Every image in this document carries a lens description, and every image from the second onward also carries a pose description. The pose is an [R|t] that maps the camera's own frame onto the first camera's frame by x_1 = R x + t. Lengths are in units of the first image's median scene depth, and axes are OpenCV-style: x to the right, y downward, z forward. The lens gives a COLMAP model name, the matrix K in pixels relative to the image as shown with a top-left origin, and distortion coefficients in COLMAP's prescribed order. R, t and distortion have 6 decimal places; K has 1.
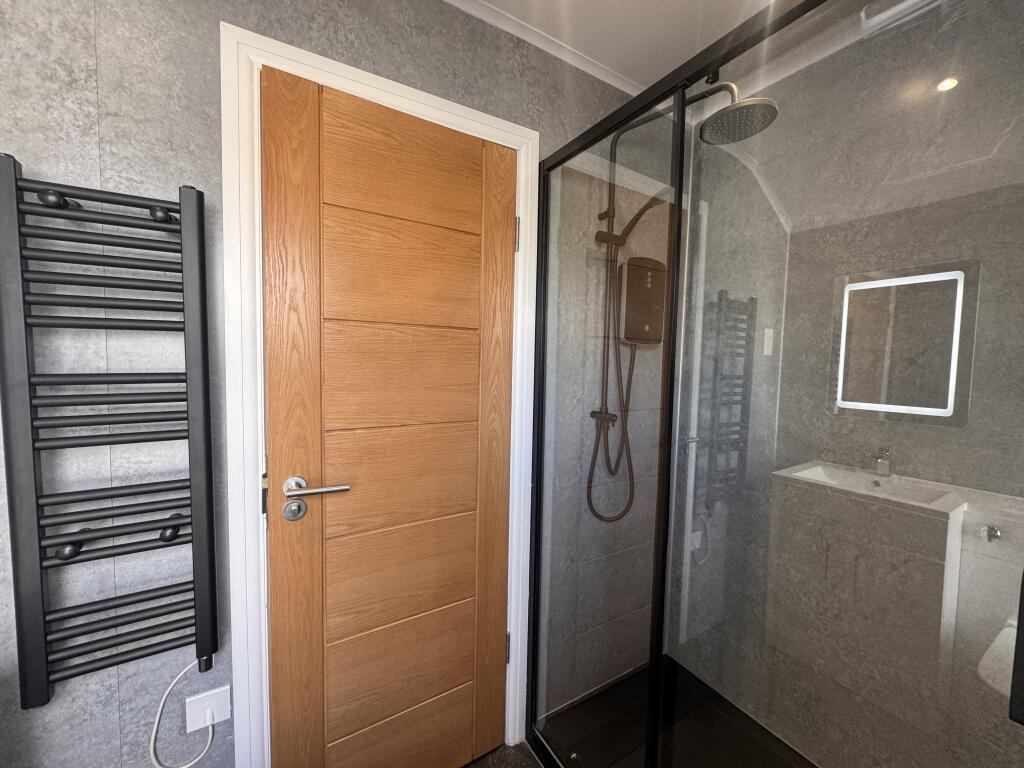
lens RADIAL K [[410.0, 0, 512.0], [0, 410.0, 384.0], [0, 0, 1]] dist [-0.004493, 0.000330]
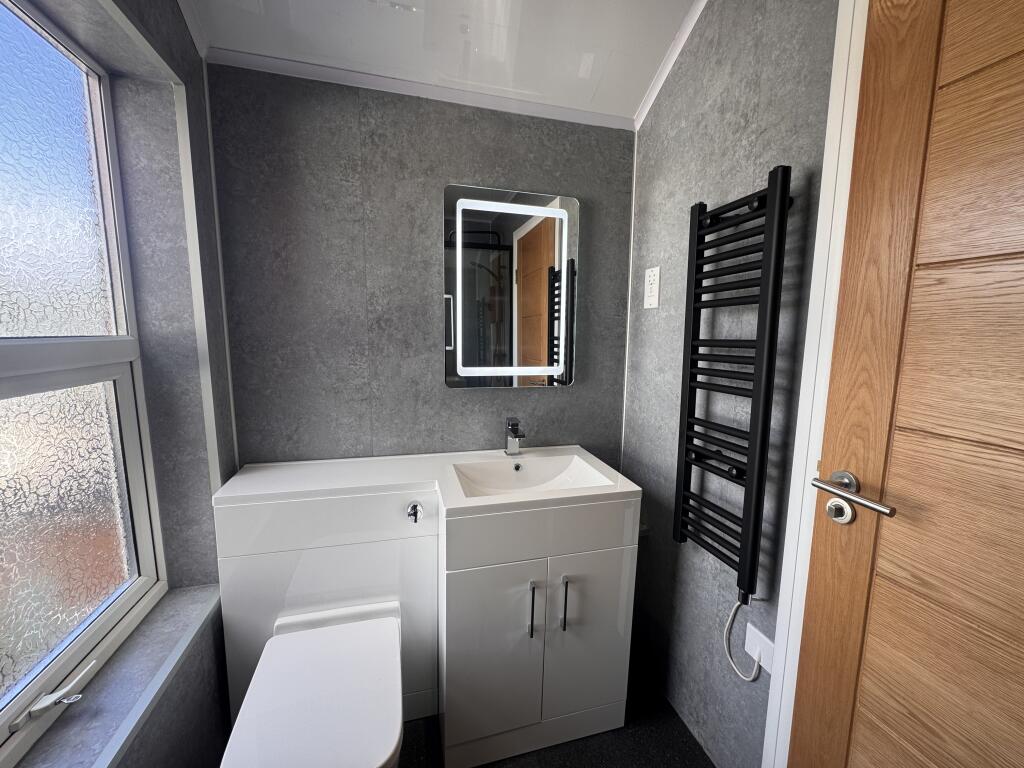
lens RADIAL K [[410.0, 0, 512.0], [0, 410.0, 384.0], [0, 0, 1]] dist [-0.004493, 0.000330]
pose [[-0.281207, 0.099608, -0.954464, 0.426863], [-0.076736, 0.989080, 0.125829, 0.003382], [0.956574, 0.108626, -0.270493, 0.579872]]
